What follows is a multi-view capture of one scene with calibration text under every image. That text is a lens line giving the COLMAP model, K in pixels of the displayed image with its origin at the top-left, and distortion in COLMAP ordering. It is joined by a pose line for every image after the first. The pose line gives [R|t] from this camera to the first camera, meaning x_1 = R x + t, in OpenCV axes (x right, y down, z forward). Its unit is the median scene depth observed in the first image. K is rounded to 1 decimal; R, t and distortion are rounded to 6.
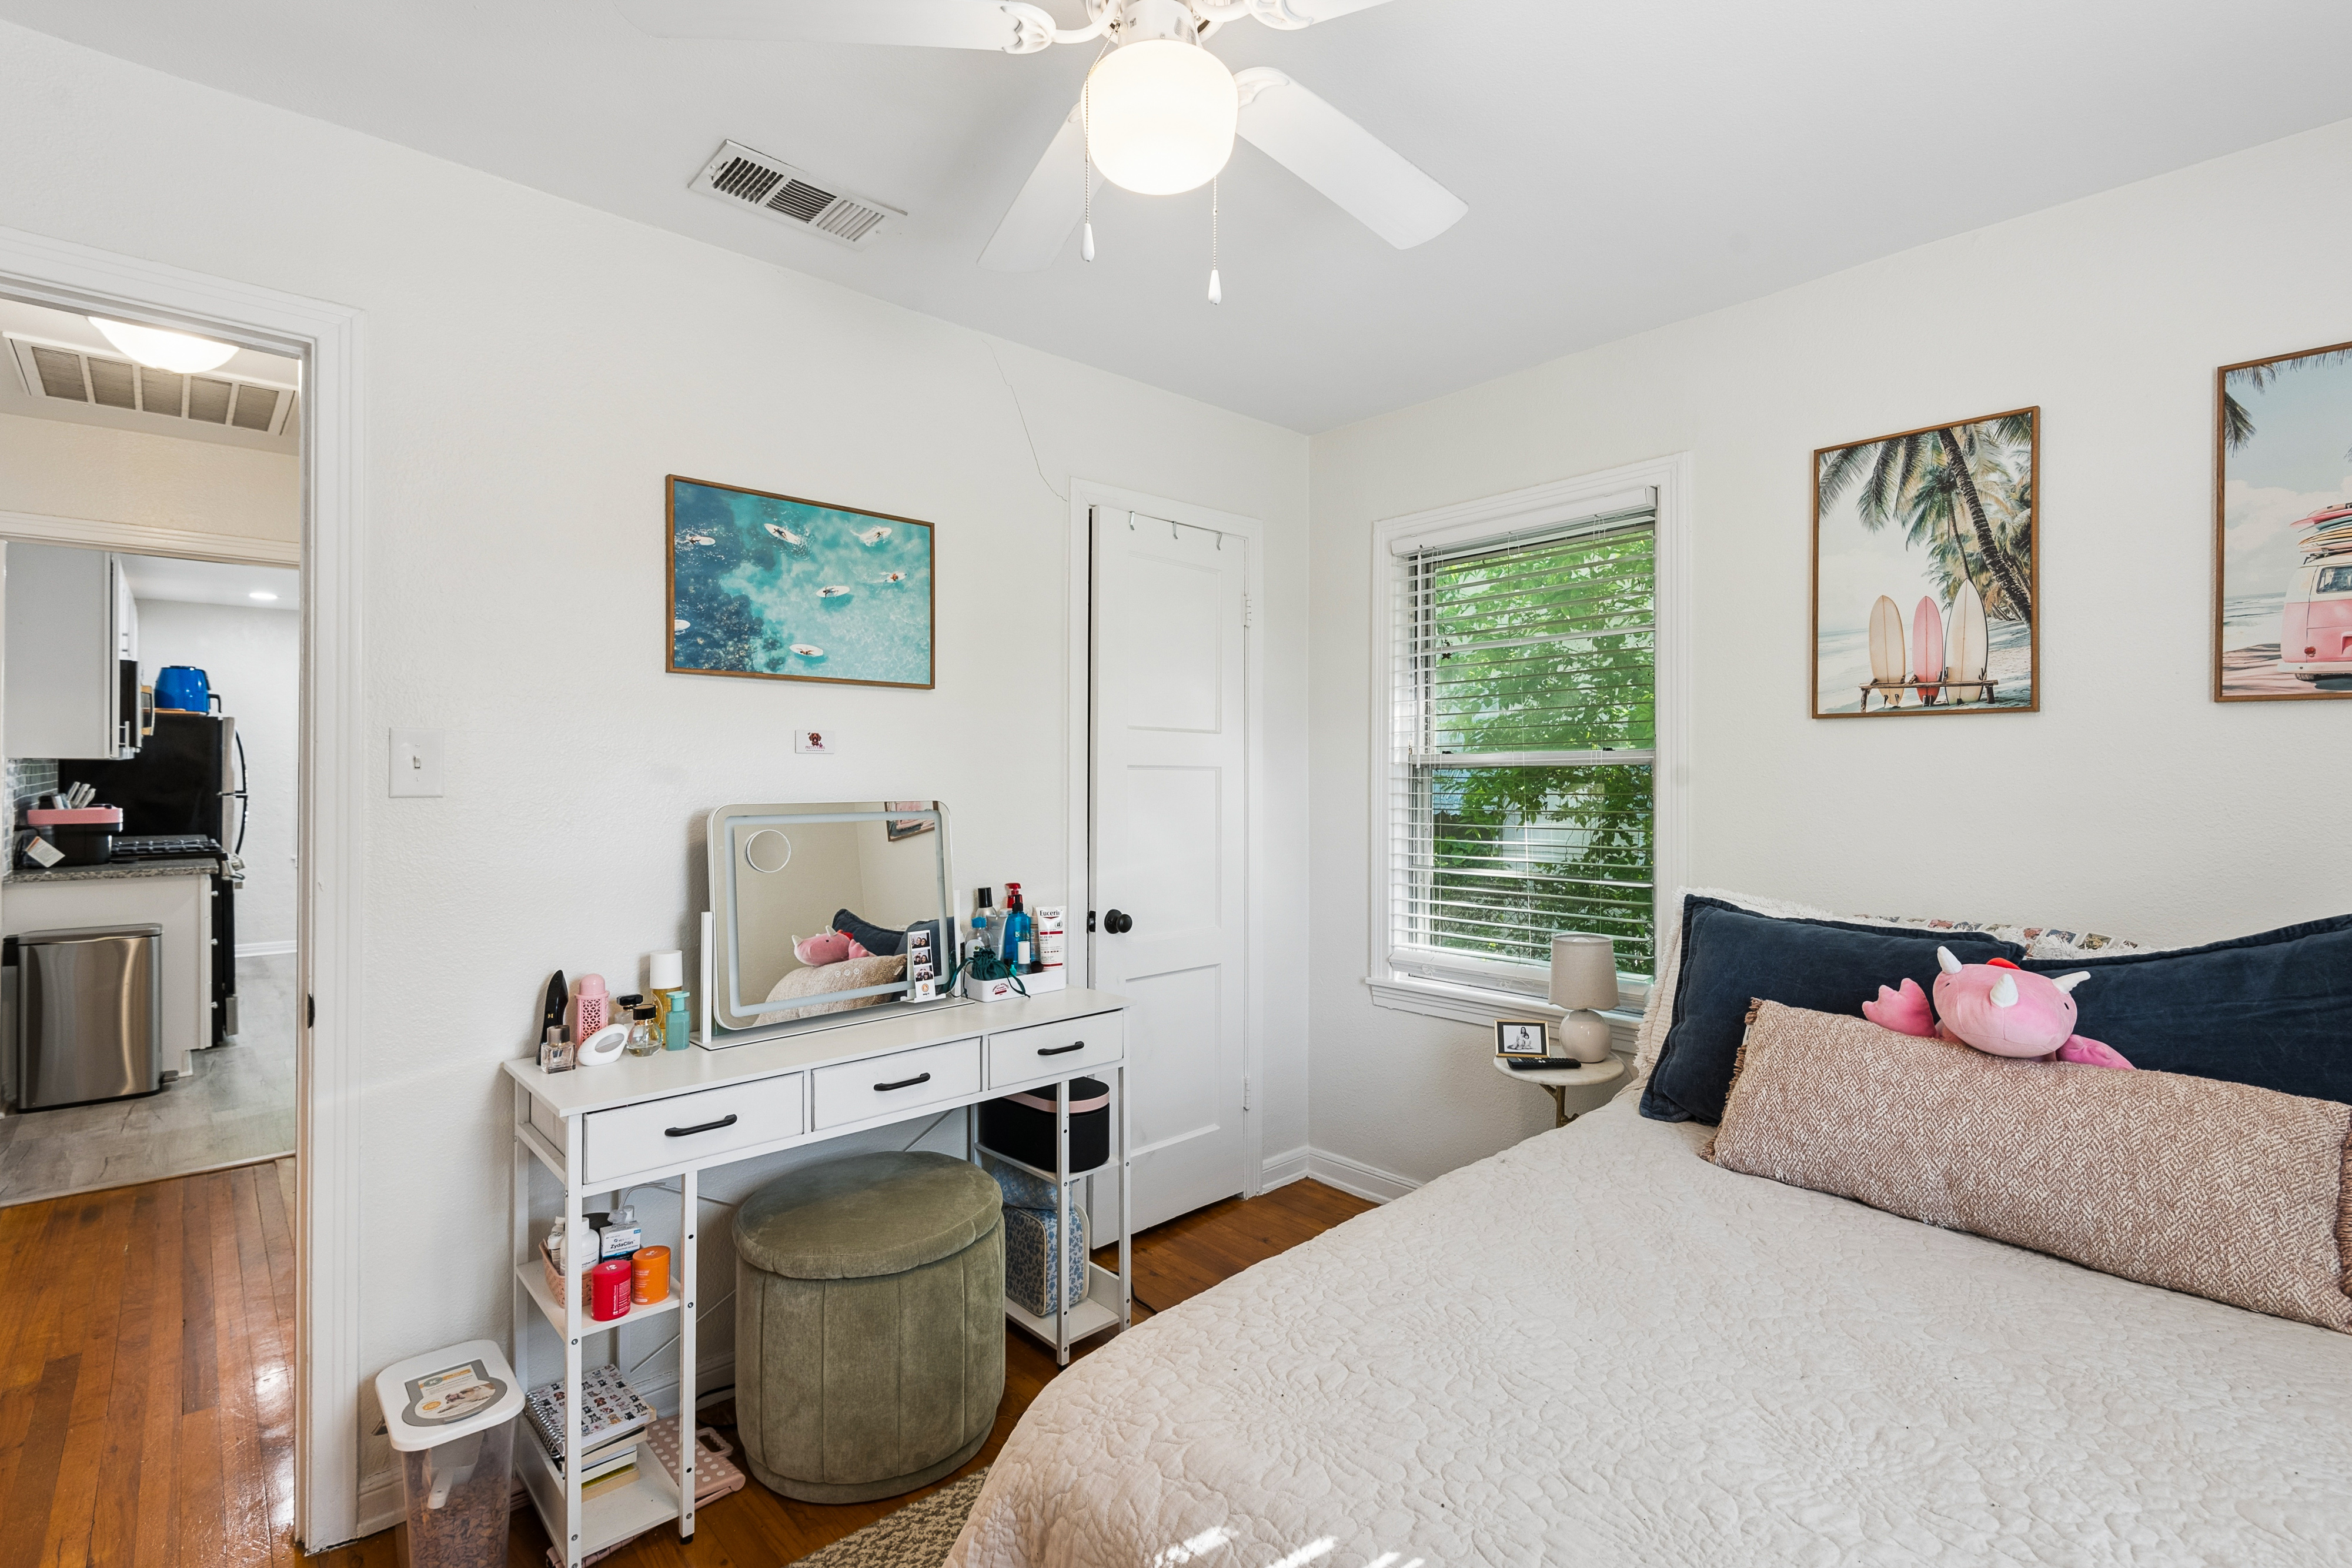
lens RADIAL K [[1066.9, 0, 1179.6], [0, 1066.9, 775.1], [0, 0, 1]] dist [0.036909, -0.019574]
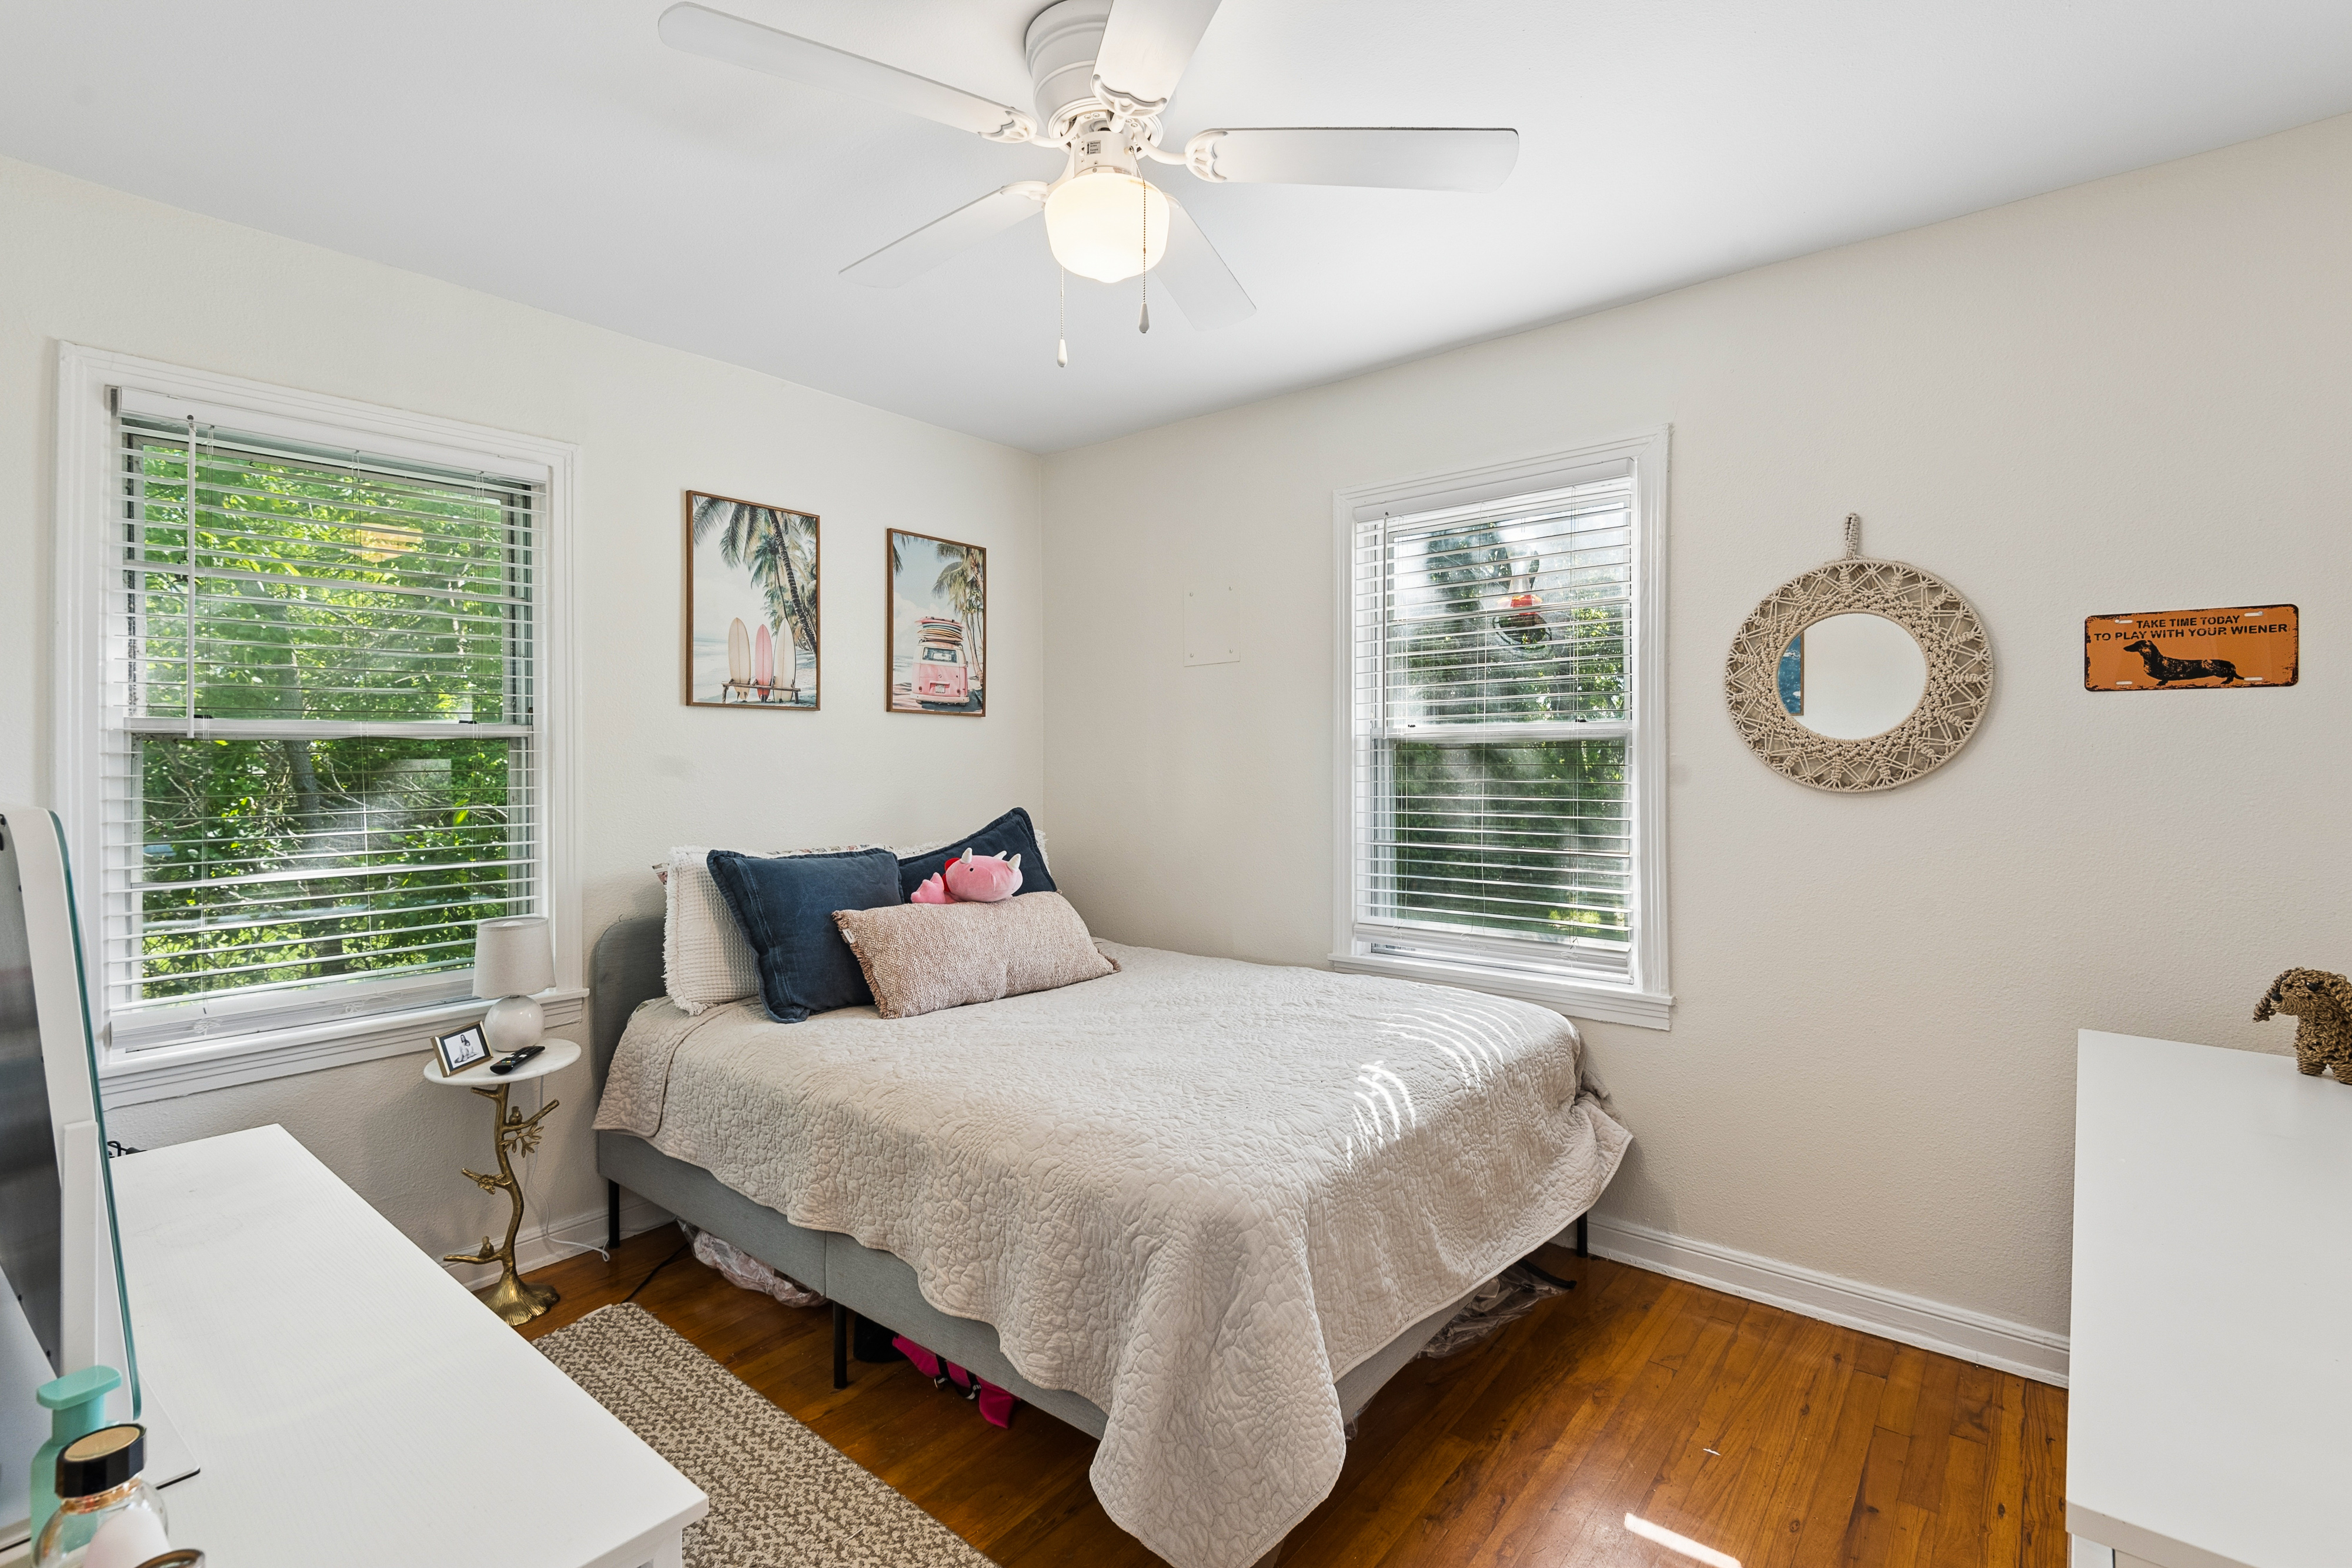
lens RADIAL K [[1083.1, 0, 1188.4], [0, 1083.1, 779.0], [0, 0, 1]] dist [0.037762, -0.024245]
pose [[-0.137672, -0.021549, 0.990243, -0.812370], [0.000260, 0.999762, 0.021792, 0.005637], [-0.990478, 0.003258, -0.137633, 0.658398]]
